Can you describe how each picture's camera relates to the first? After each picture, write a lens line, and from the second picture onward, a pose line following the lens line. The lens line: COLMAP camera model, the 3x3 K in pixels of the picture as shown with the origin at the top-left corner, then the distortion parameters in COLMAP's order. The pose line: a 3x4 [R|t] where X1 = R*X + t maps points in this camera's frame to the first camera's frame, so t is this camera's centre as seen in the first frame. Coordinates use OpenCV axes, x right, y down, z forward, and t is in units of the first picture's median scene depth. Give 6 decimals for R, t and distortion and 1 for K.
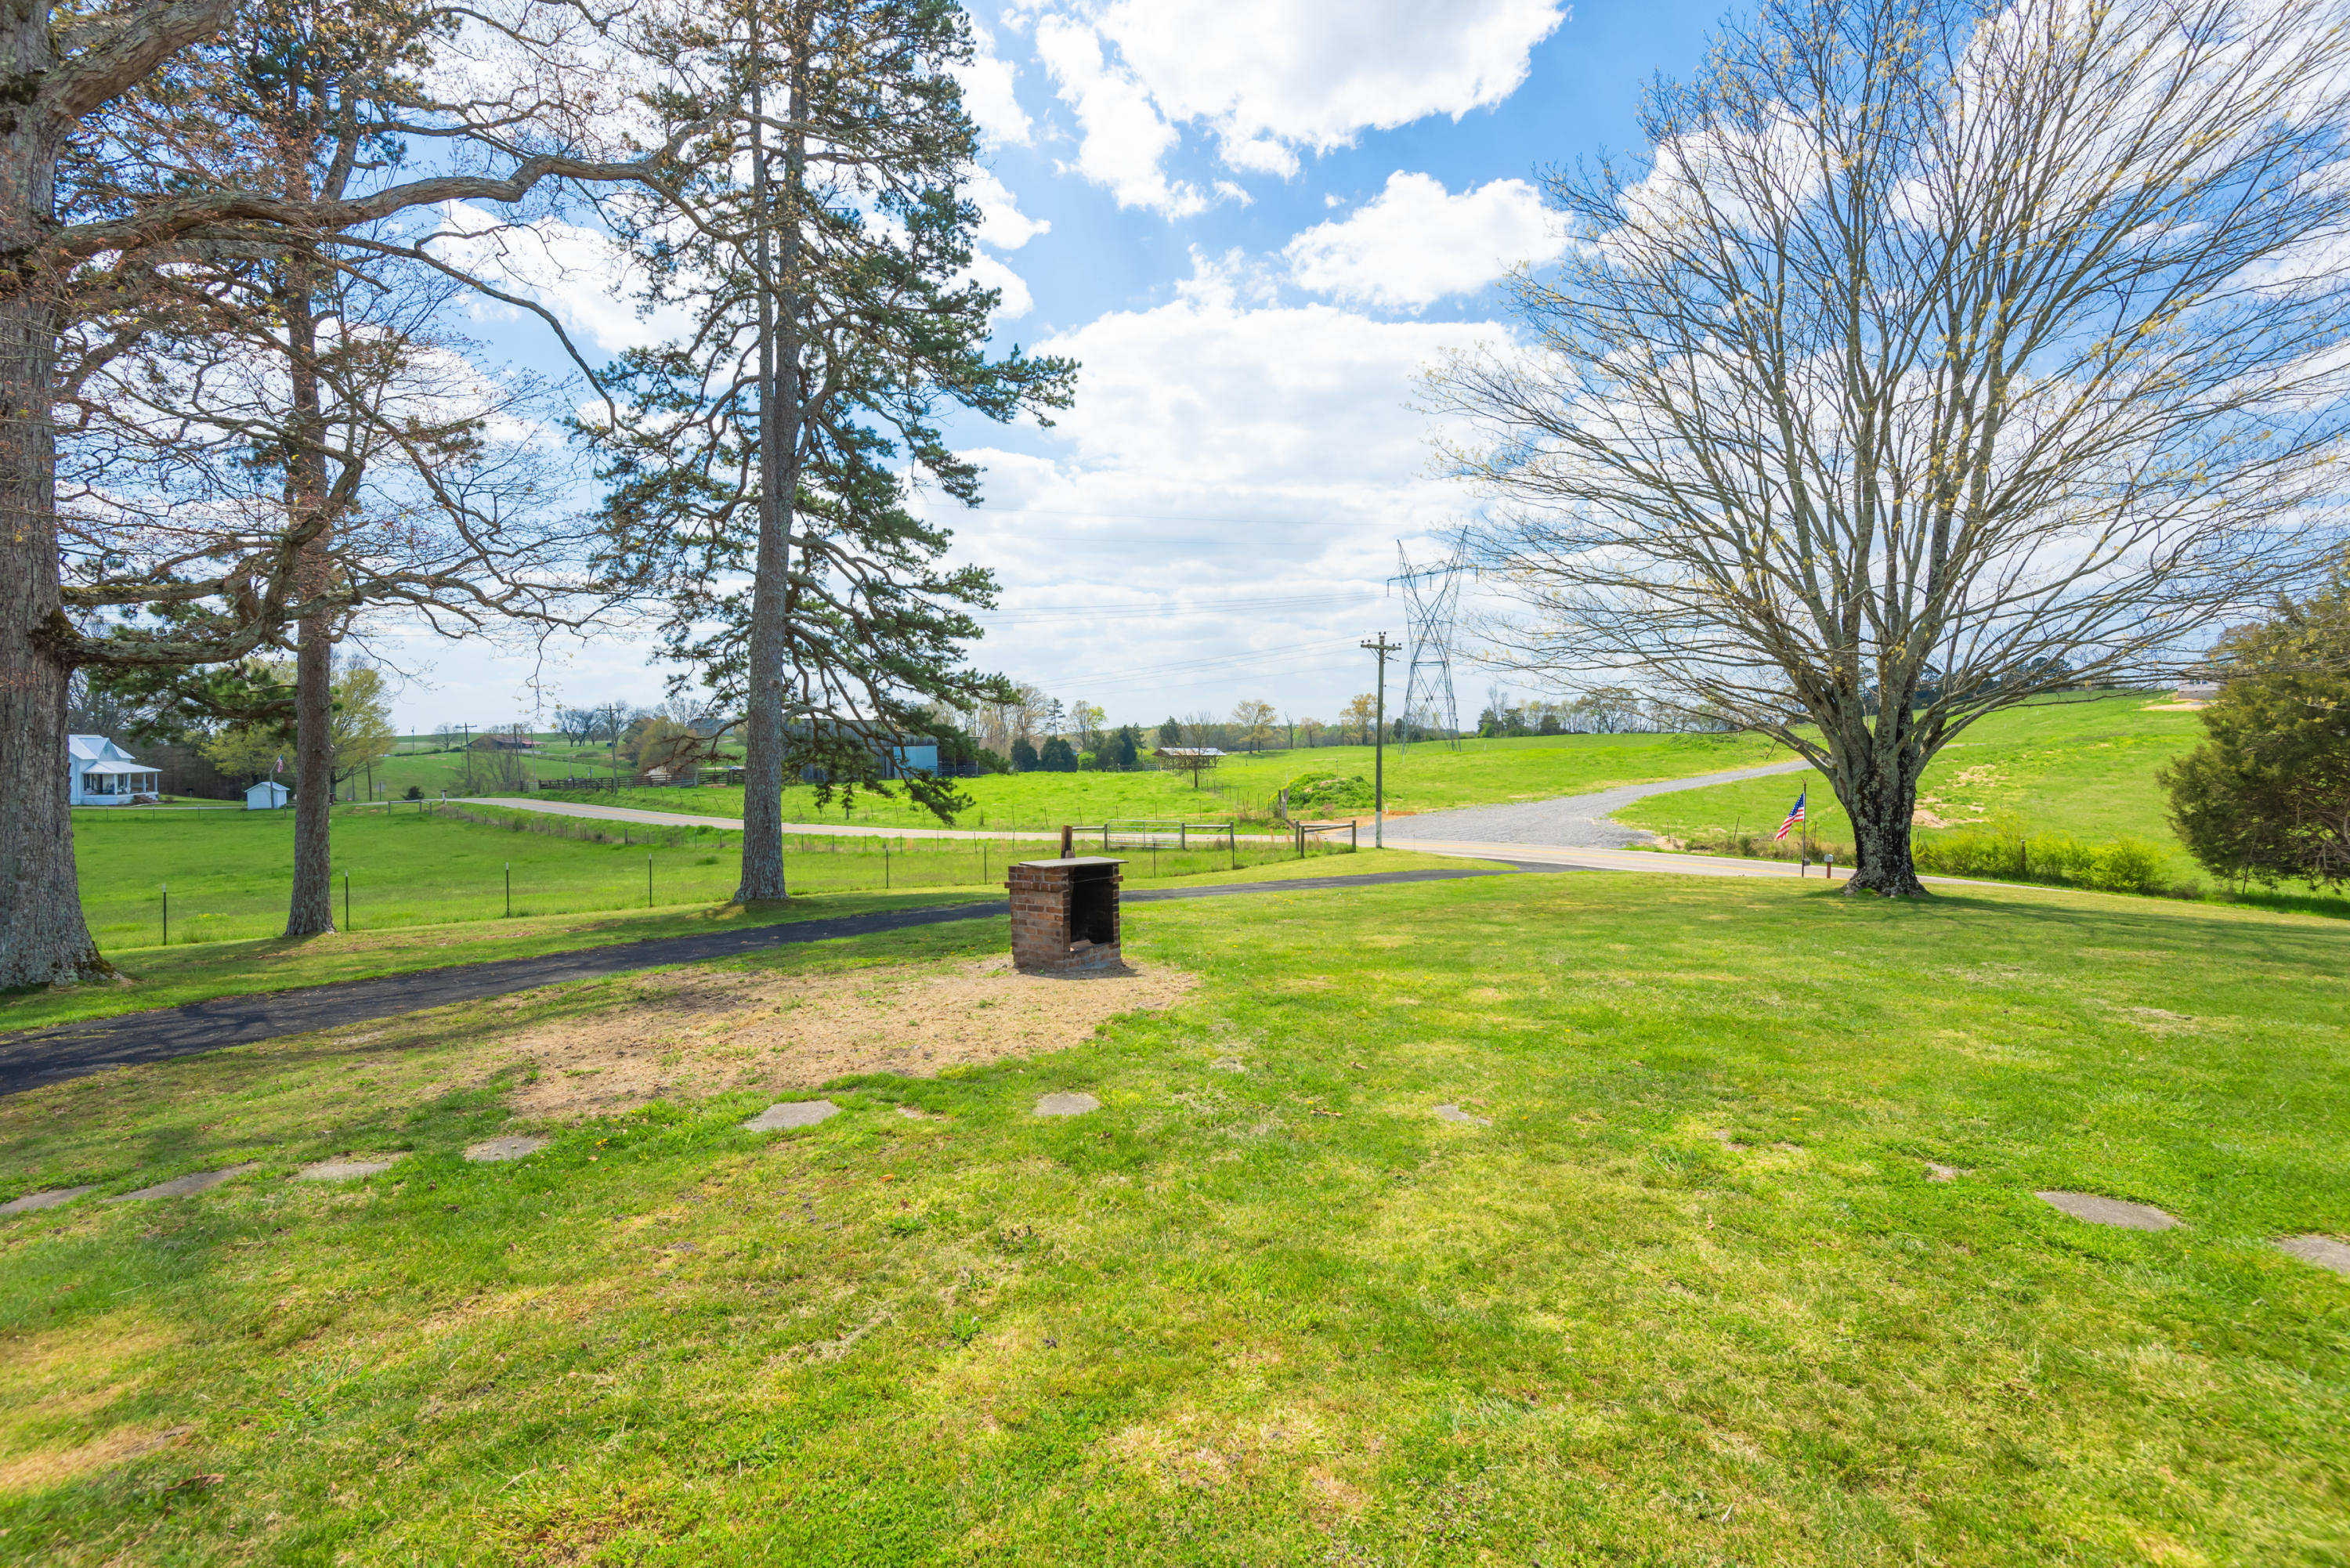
lens RADIAL K [[1072.5, 0, 1169.0], [0, 1072.5, 778.3], [0, 0, 1]] dist [0.031191, -0.025627]
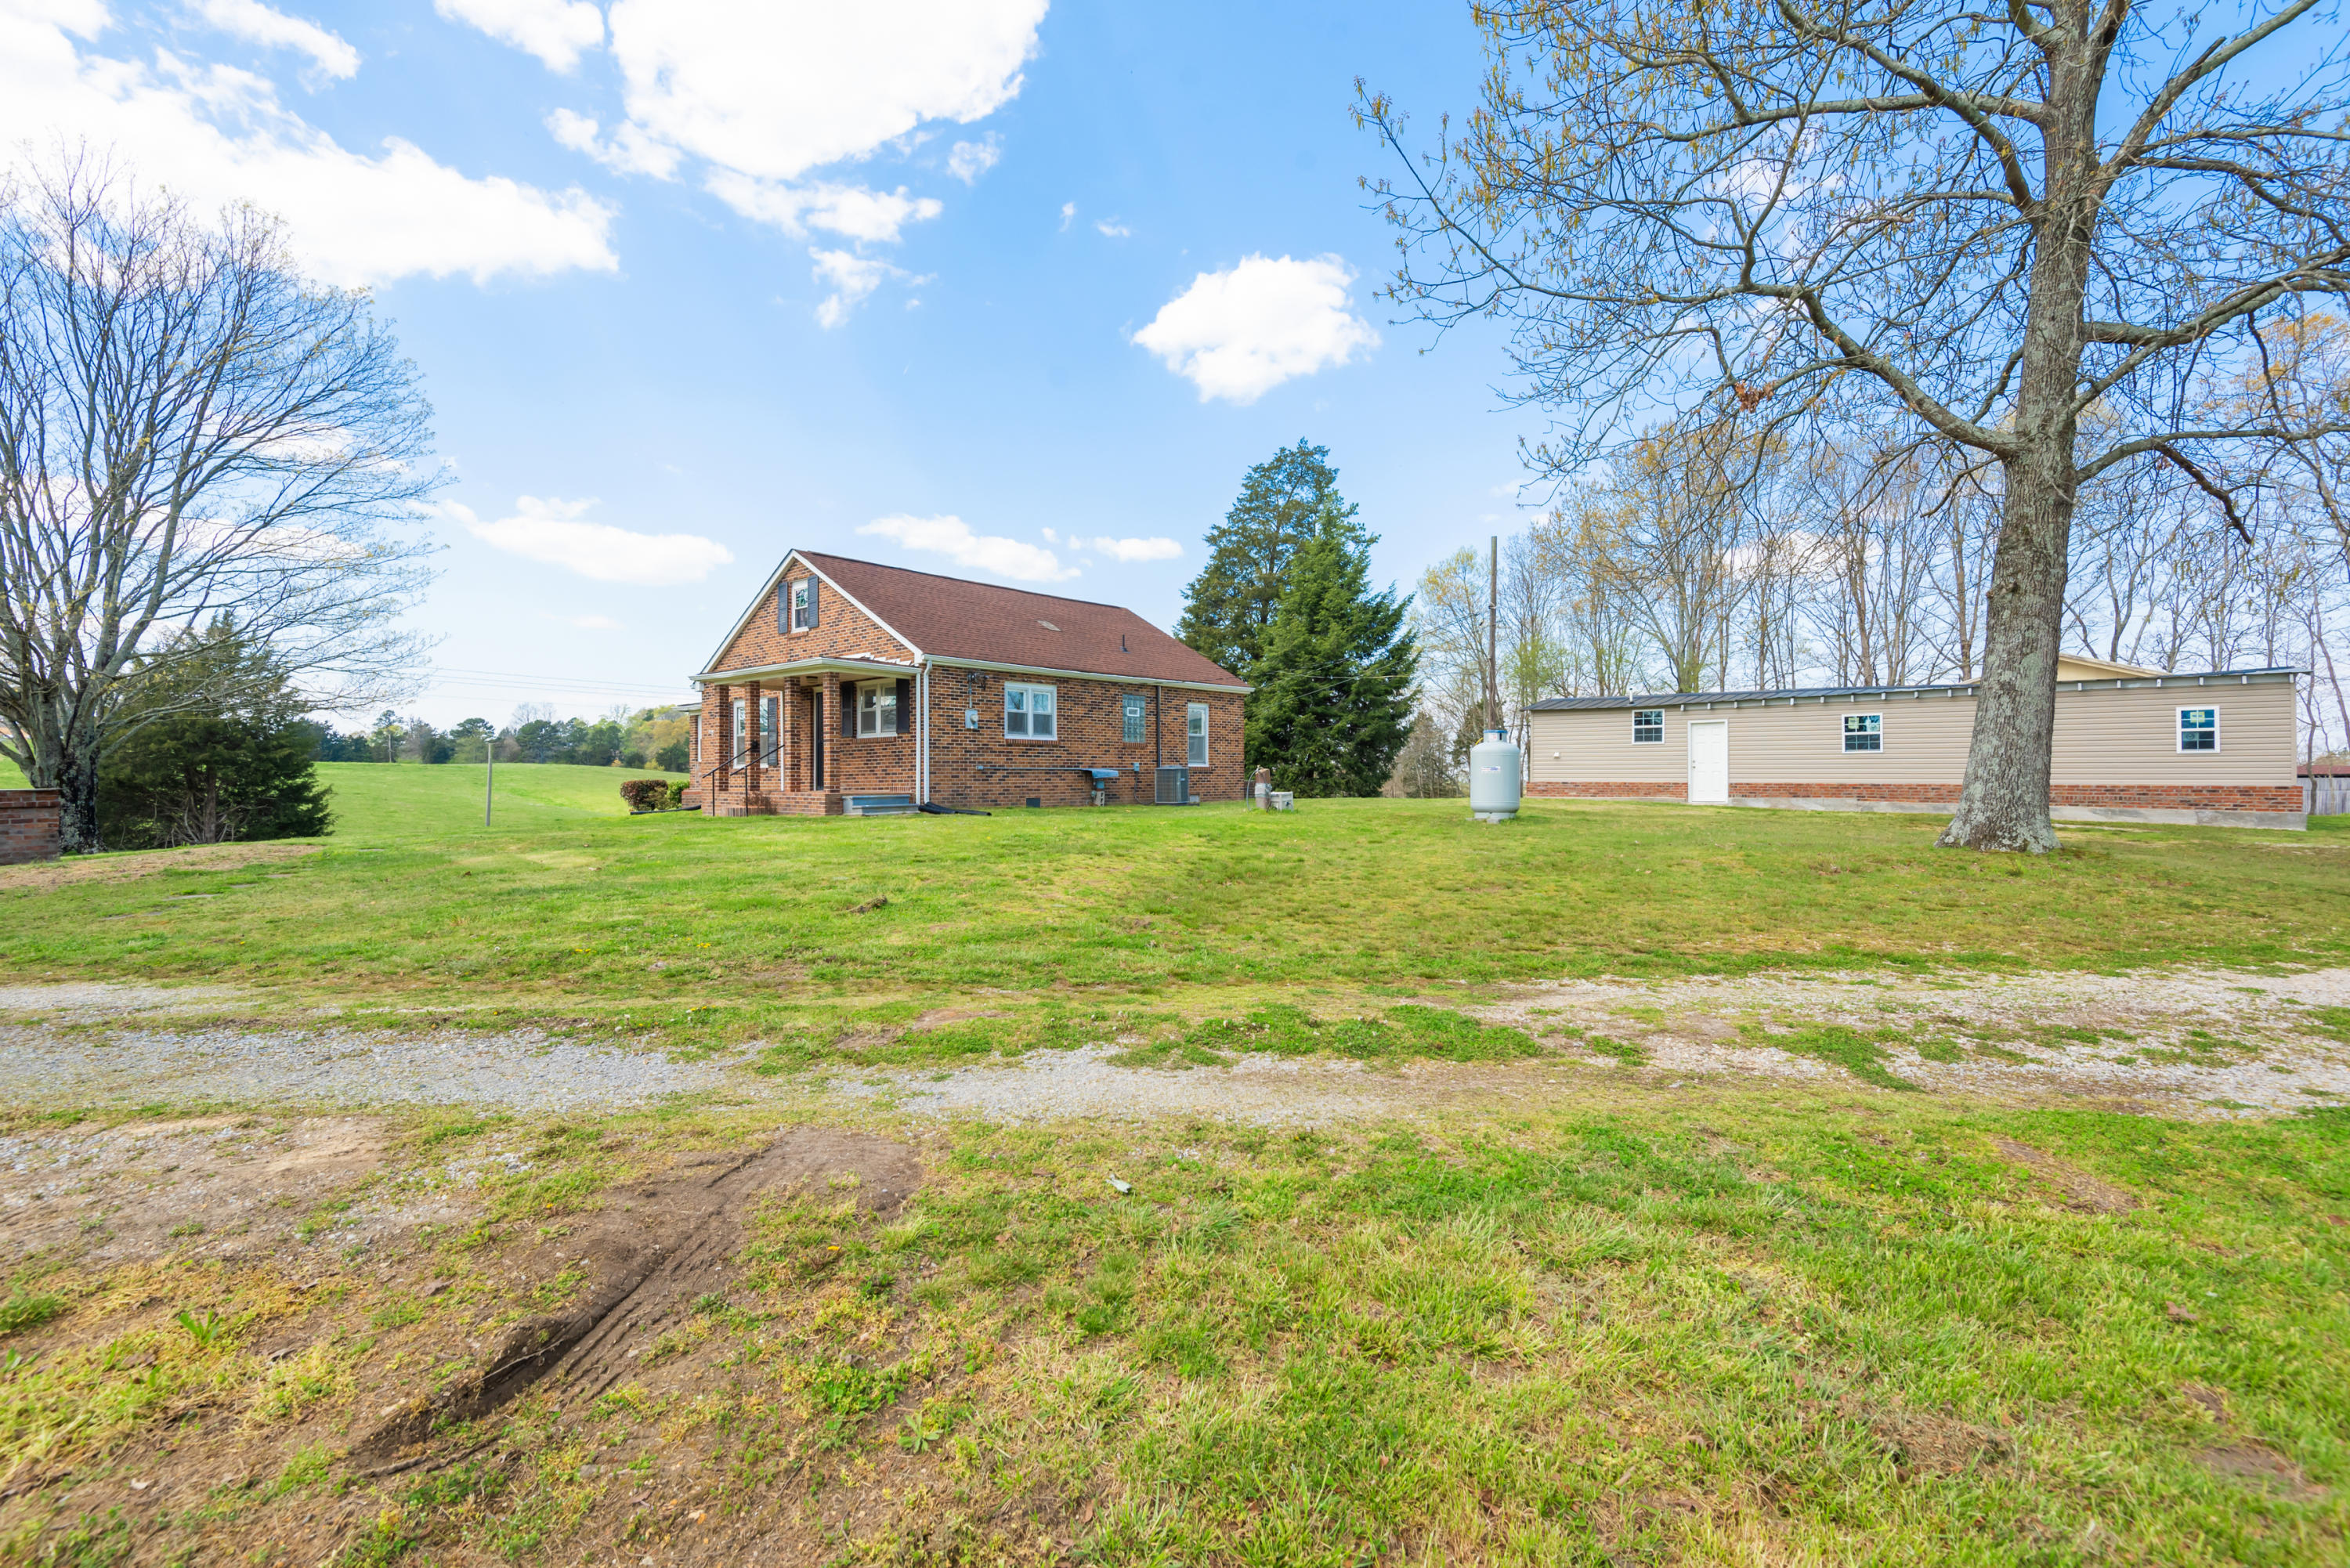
lens RADIAL K [[1049.7, 0, 1182.0], [0, 1049.7, 783.6], [0, 0, 1]] dist [0.027393, -0.022185]
pose [[-0.159747, 0.000877, 0.987158, -0.787009], [0.027580, 0.999613, 0.003575, 0.049172], [-0.986773, 0.027797, -0.159709, -0.121220]]
